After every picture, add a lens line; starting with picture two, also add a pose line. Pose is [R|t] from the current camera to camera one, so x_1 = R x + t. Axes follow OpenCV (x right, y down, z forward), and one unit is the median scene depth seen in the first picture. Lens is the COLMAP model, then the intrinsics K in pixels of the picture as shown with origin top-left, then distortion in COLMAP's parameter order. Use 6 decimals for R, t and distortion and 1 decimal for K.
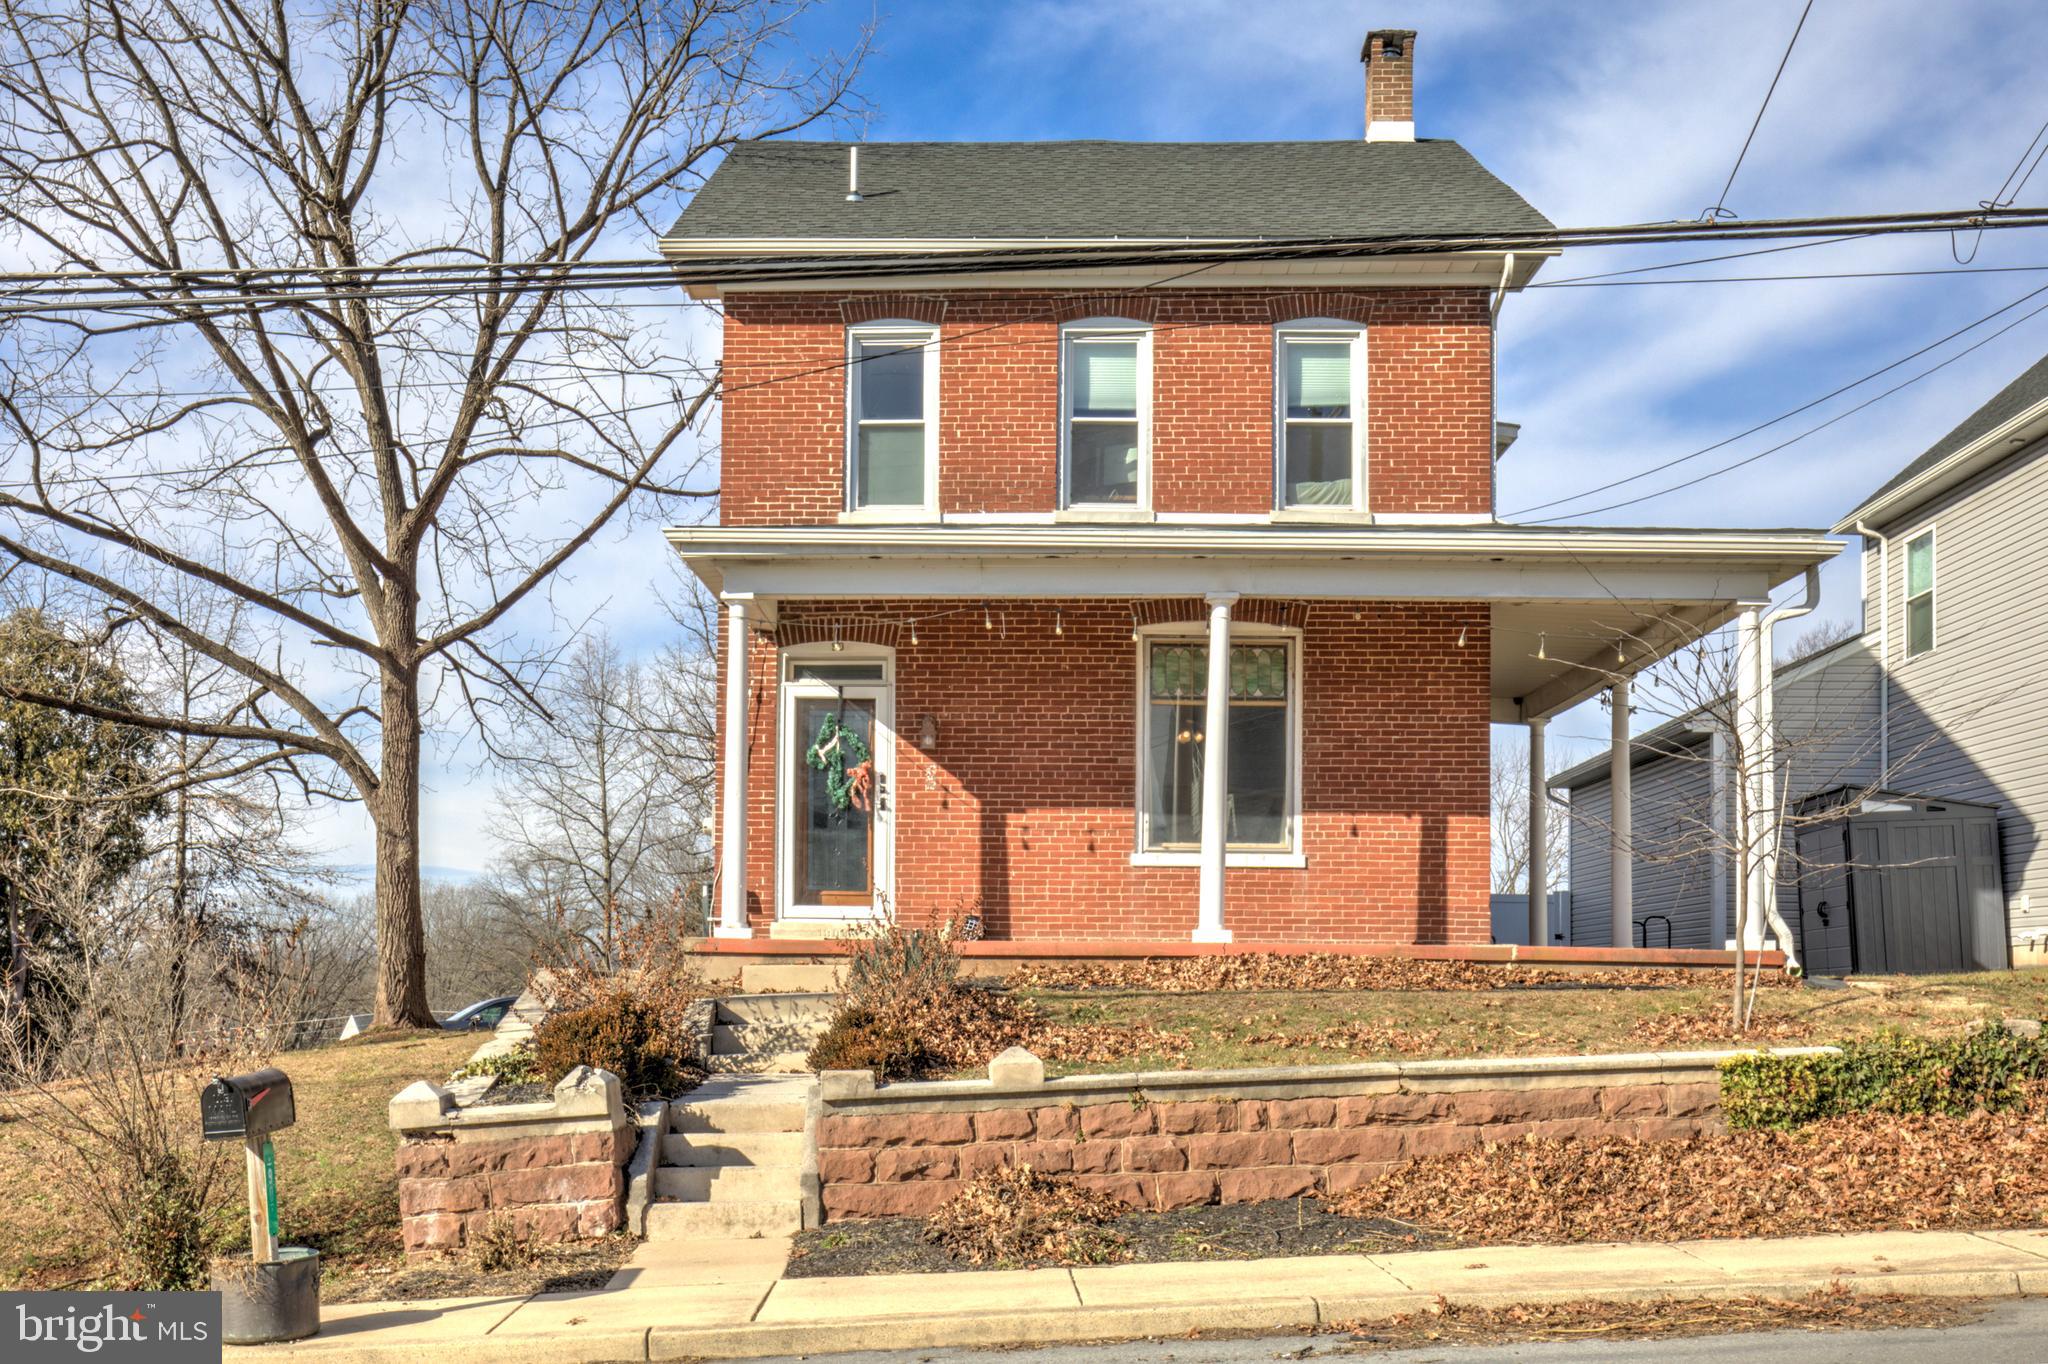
lens RADIAL K [[2550.5, 0, 1023.9], [0, 2550.5, 777.9], [0, 0, 1]] dist [-0.083427, 0.564249]
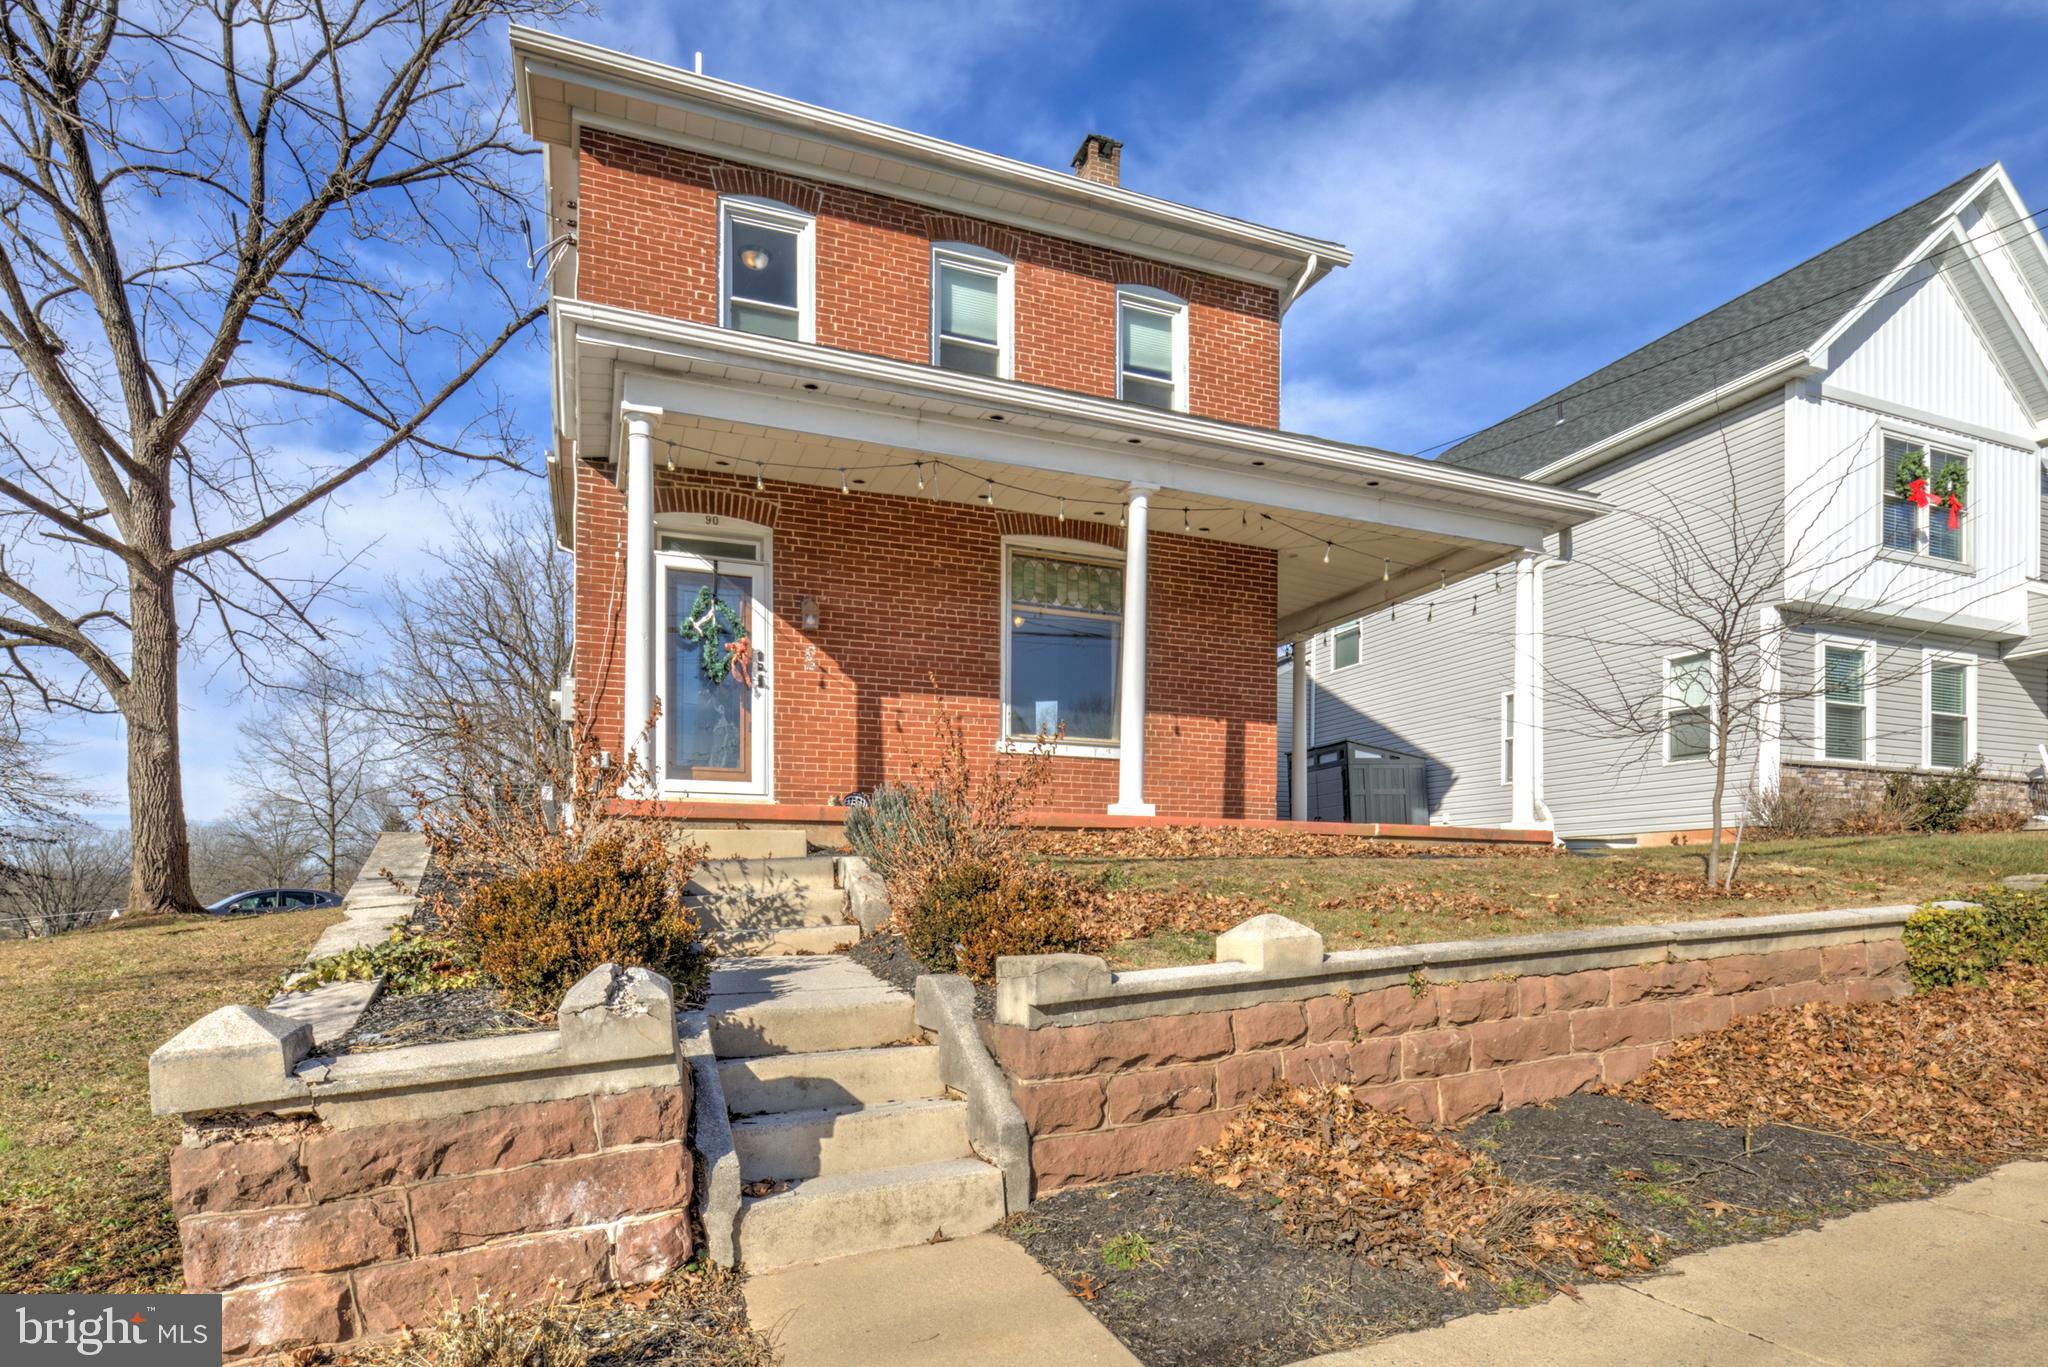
lens RADIAL K [[1035.6, 0, 1017.0], [0, 1035.6, 879.8], [0, 0, 1]] dist [-0.004993, 0.002895]
pose [[0.897905, -0.001378, 0.440187, -0.146068], [-0.028973, 0.997642, 0.062224, 0.060754], [-0.439234, -0.068625, 0.895748, 0.585940]]
